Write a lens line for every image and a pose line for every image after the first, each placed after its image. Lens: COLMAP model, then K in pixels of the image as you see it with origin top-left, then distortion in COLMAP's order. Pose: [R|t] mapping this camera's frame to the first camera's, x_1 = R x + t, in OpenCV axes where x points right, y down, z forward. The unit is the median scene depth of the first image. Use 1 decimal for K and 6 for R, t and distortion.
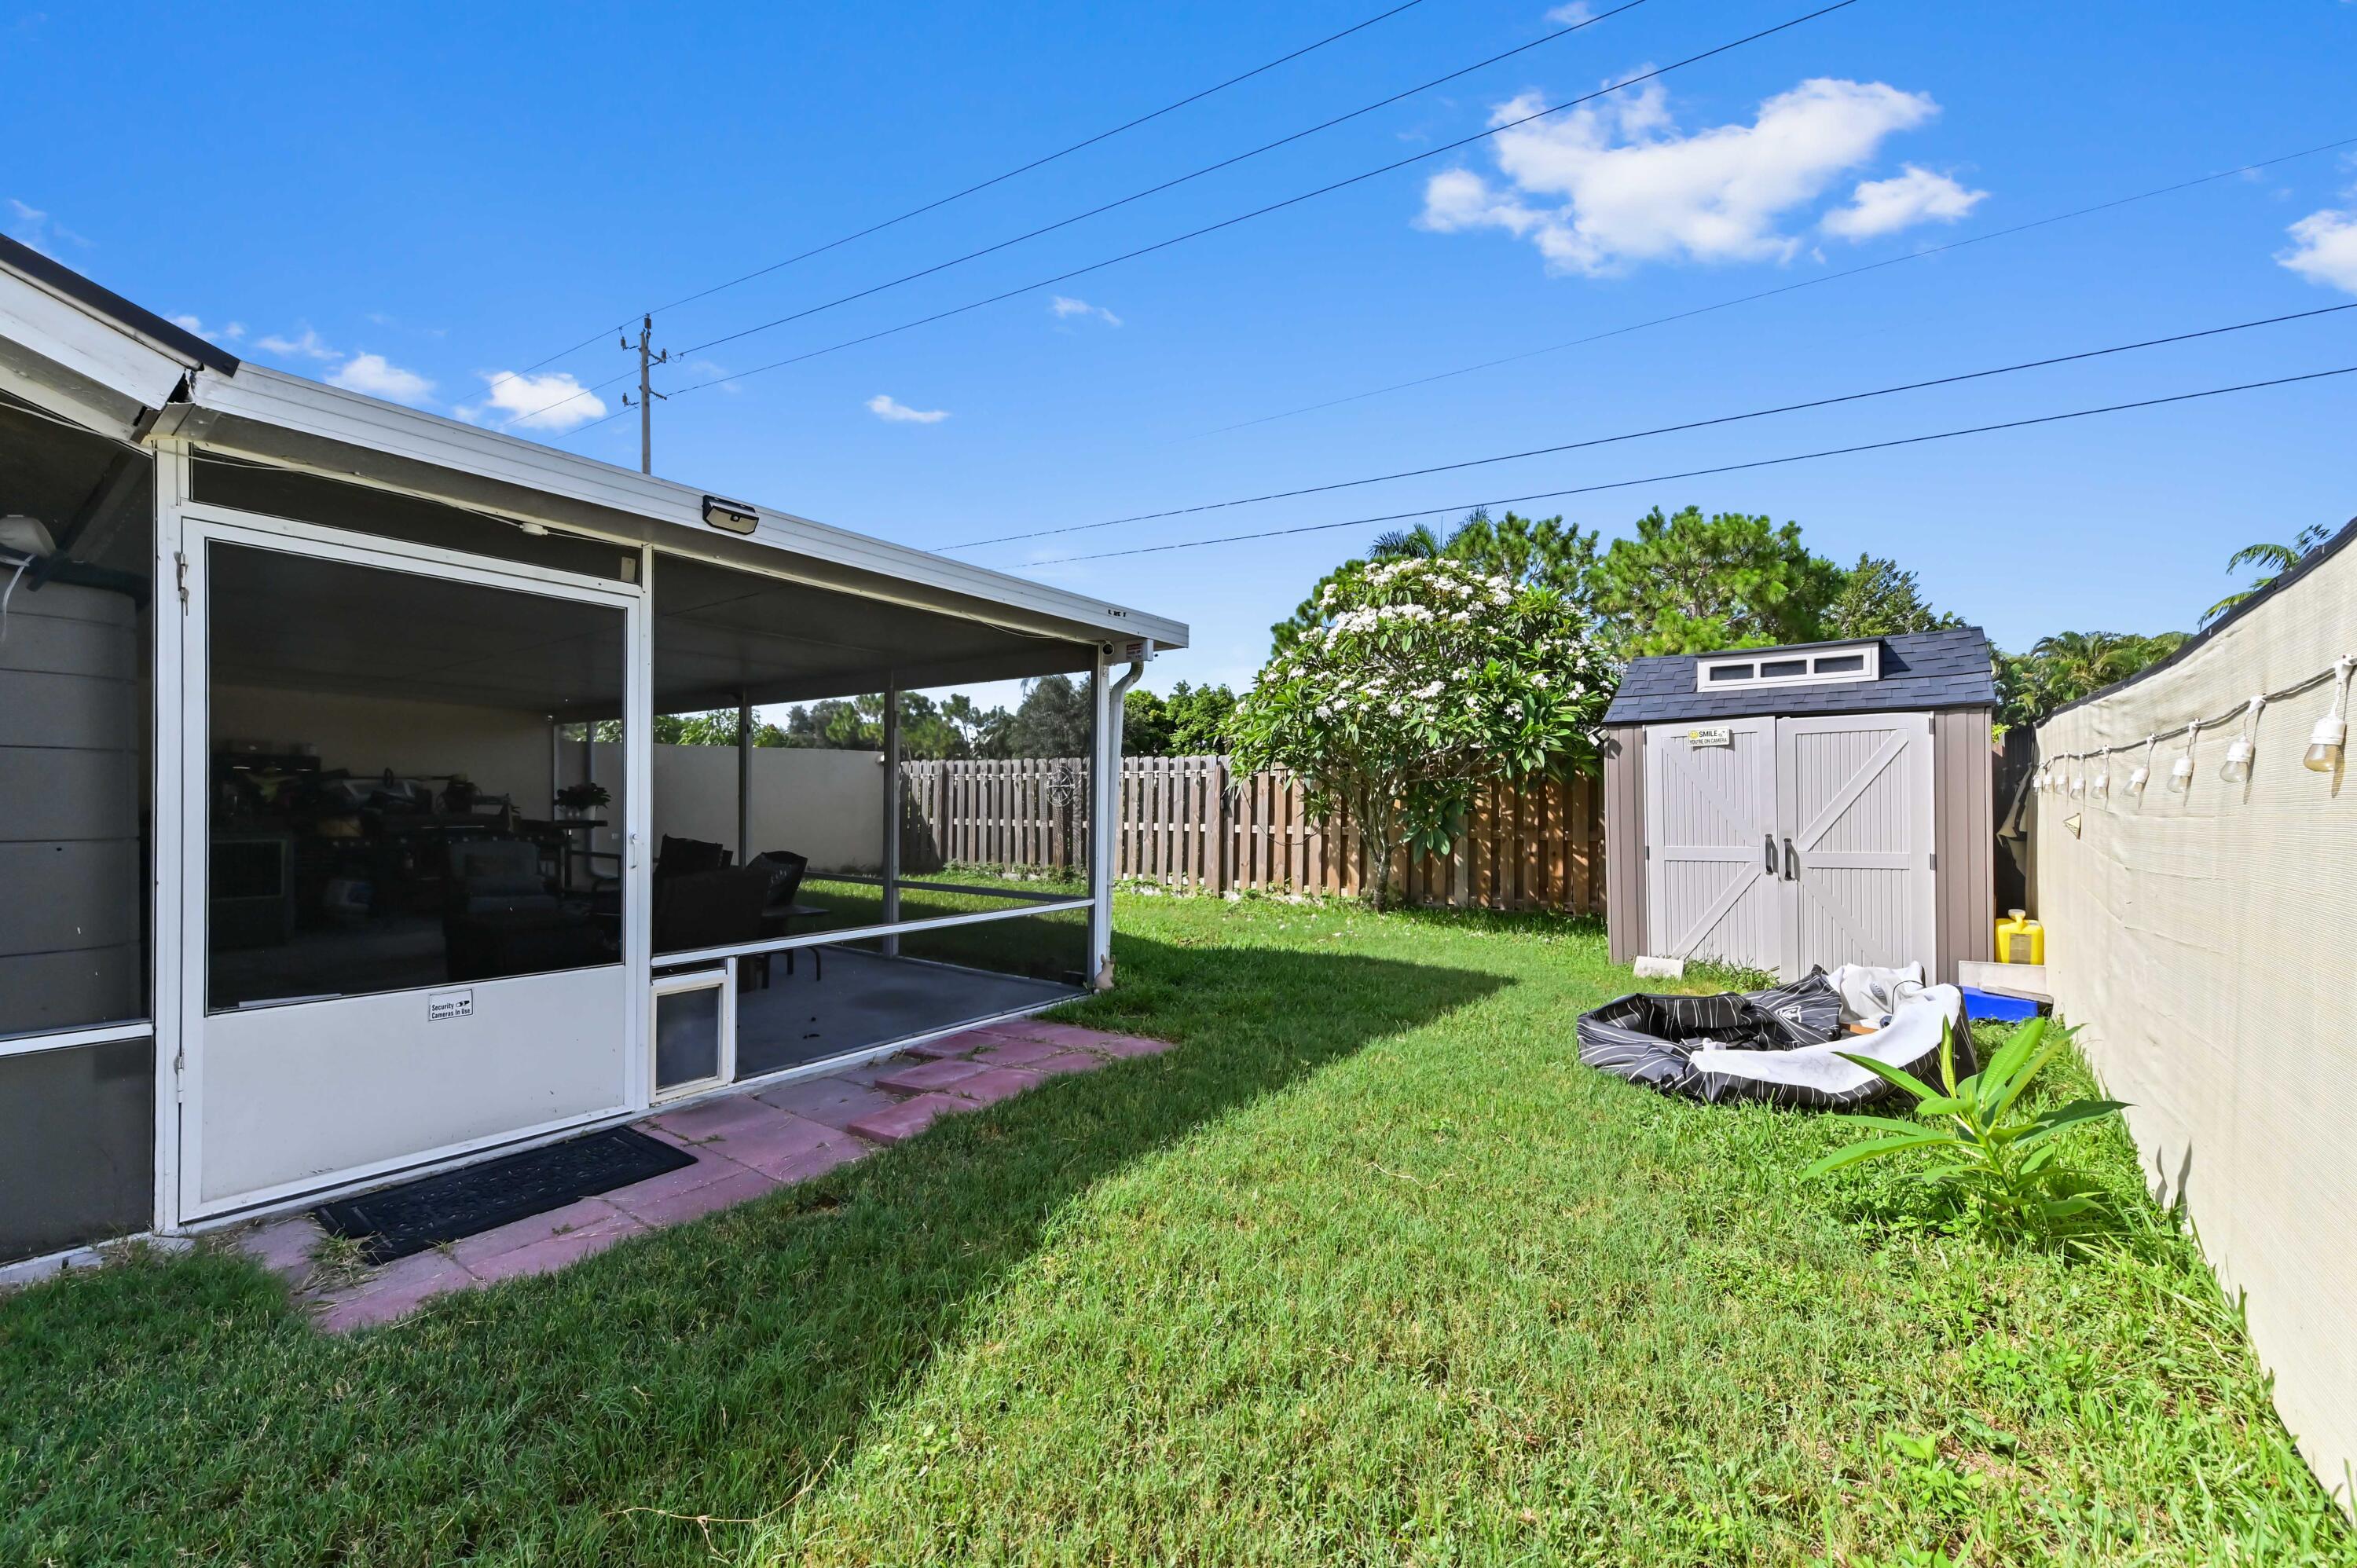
lens RADIAL K [[941.3, 0, 1185.5], [0, 941.3, 791.3], [0, 0, 1]] dist [0.001106, 0.000132]
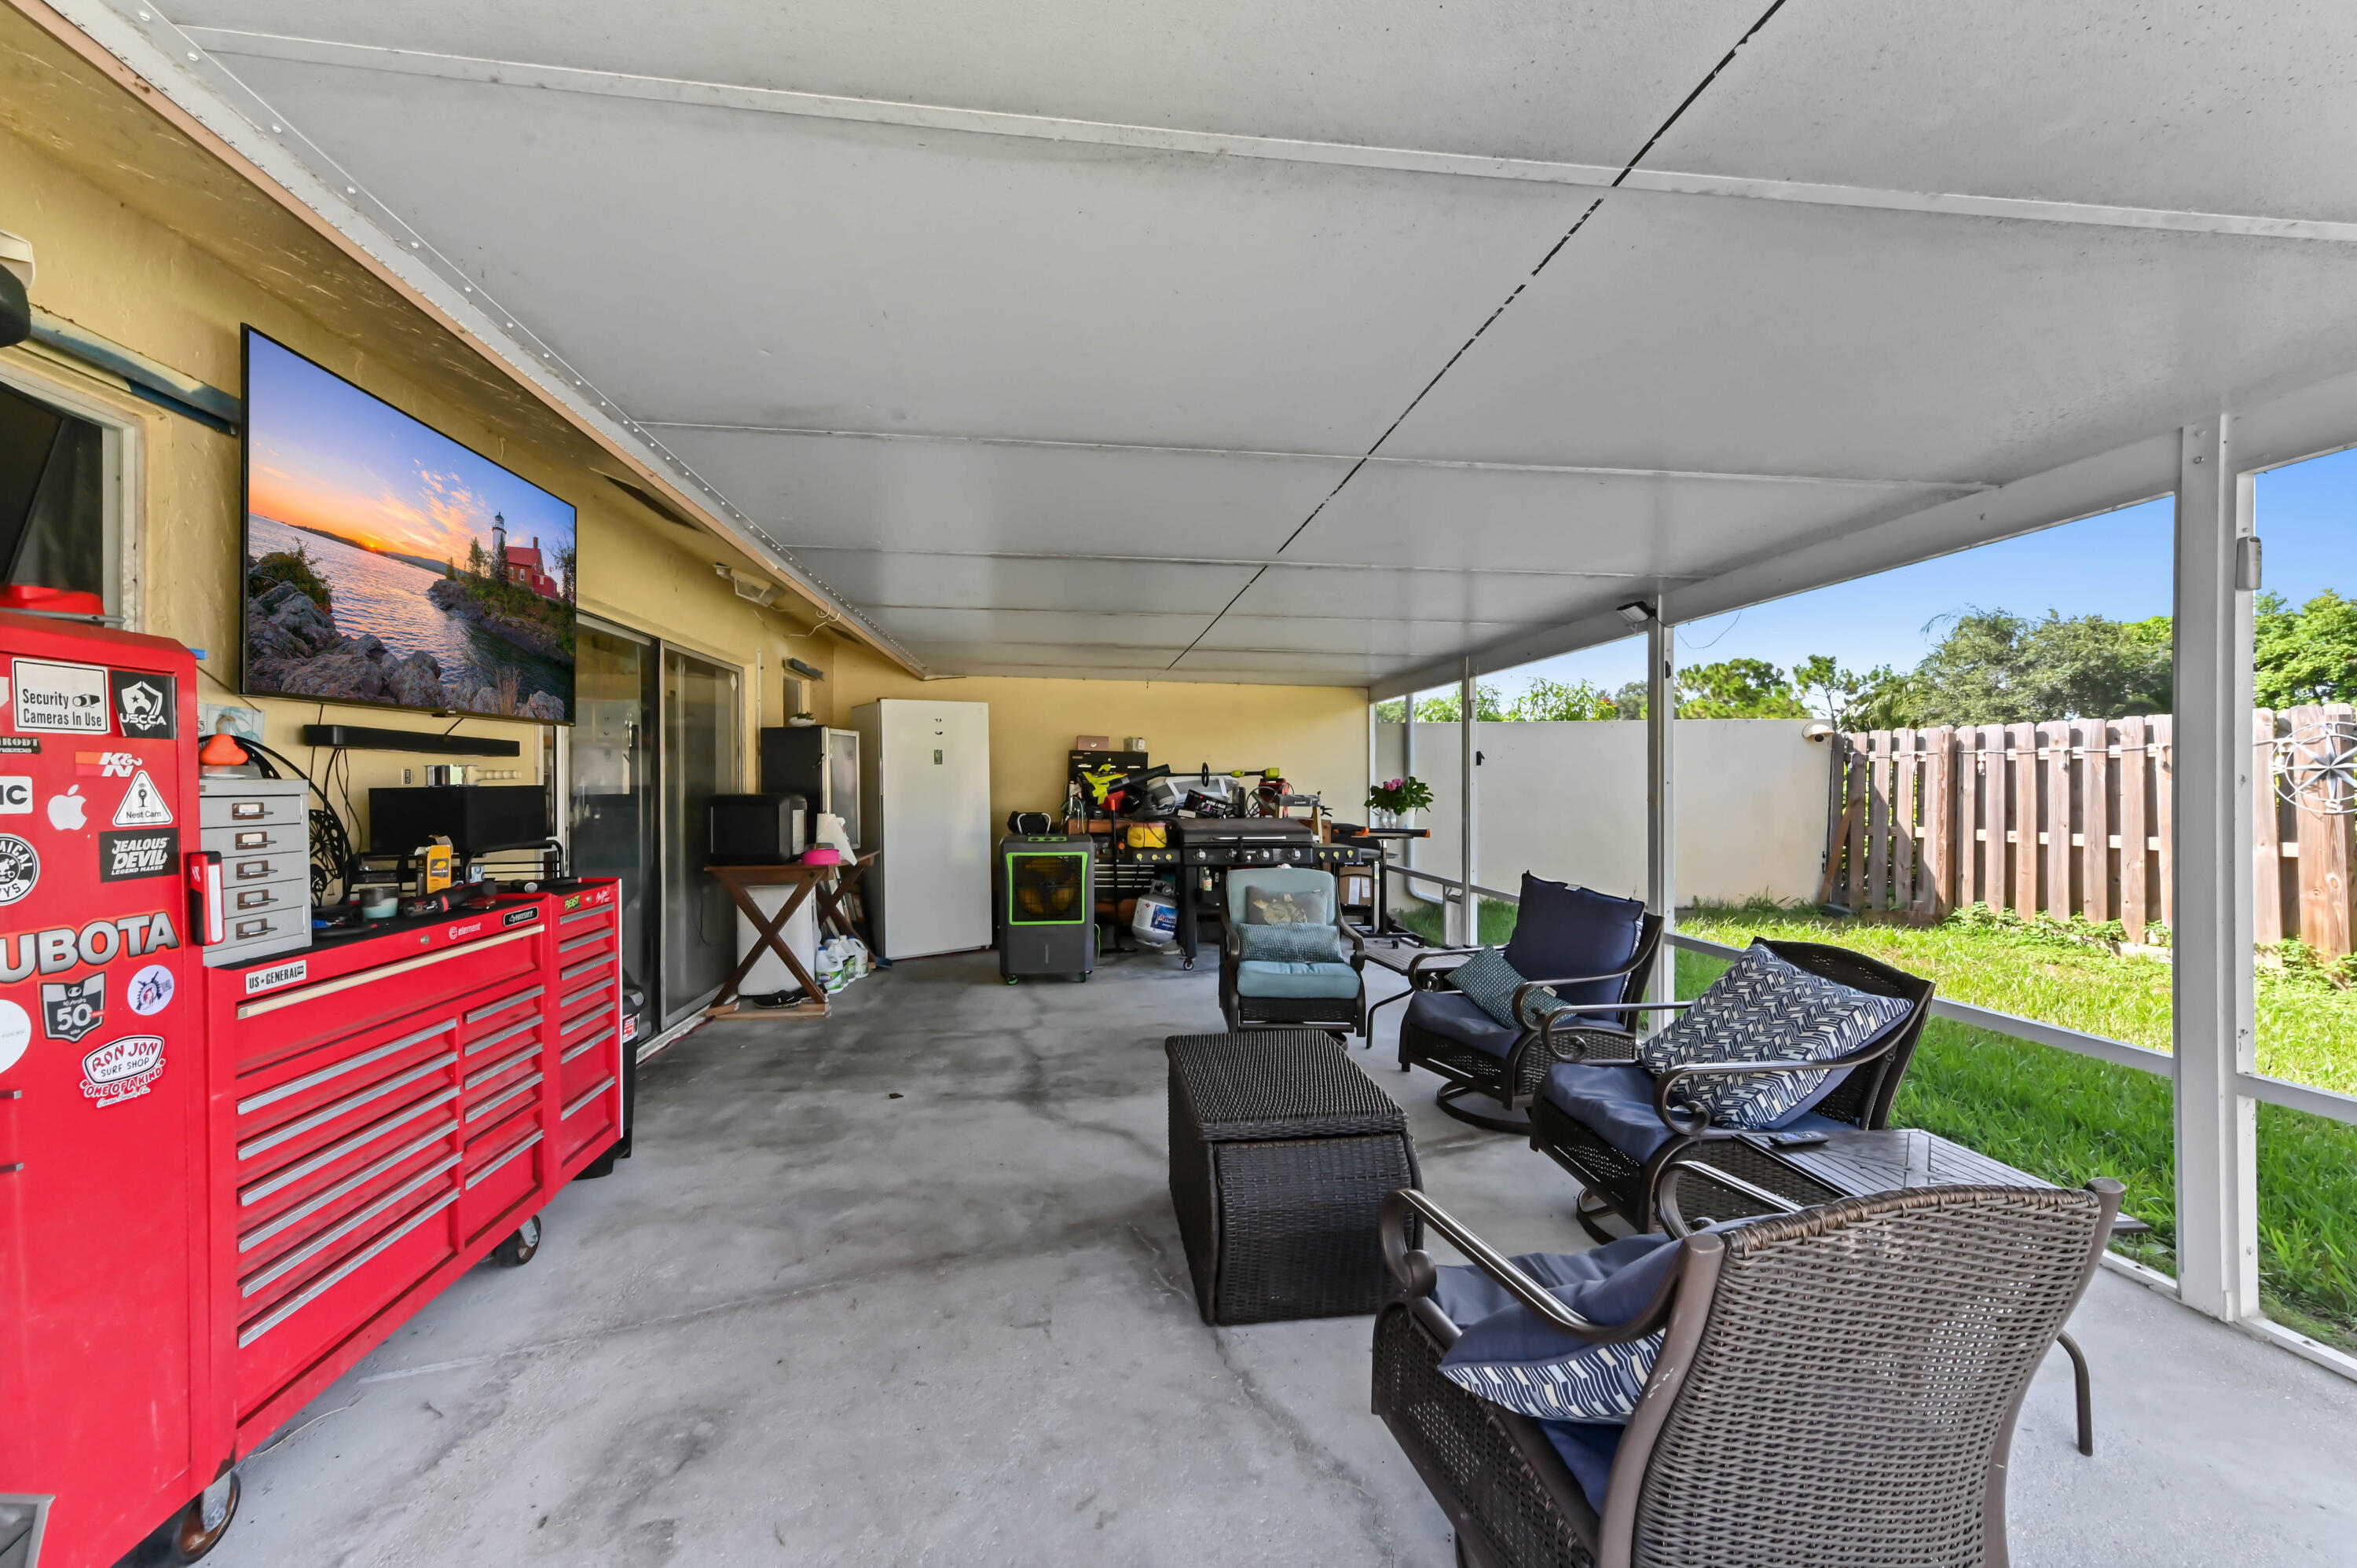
lens RADIAL K [[941.3, 0, 1185.5], [0, 941.3, 791.3], [0, 0, 1]] dist [0.001106, 0.000132]
pose [[0.695472, -0.003802, -0.718543, -0.219275], [0.012452, 0.999900, 0.006761, -0.004498], [0.718445, -0.013649, 0.695449, 0.354764]]
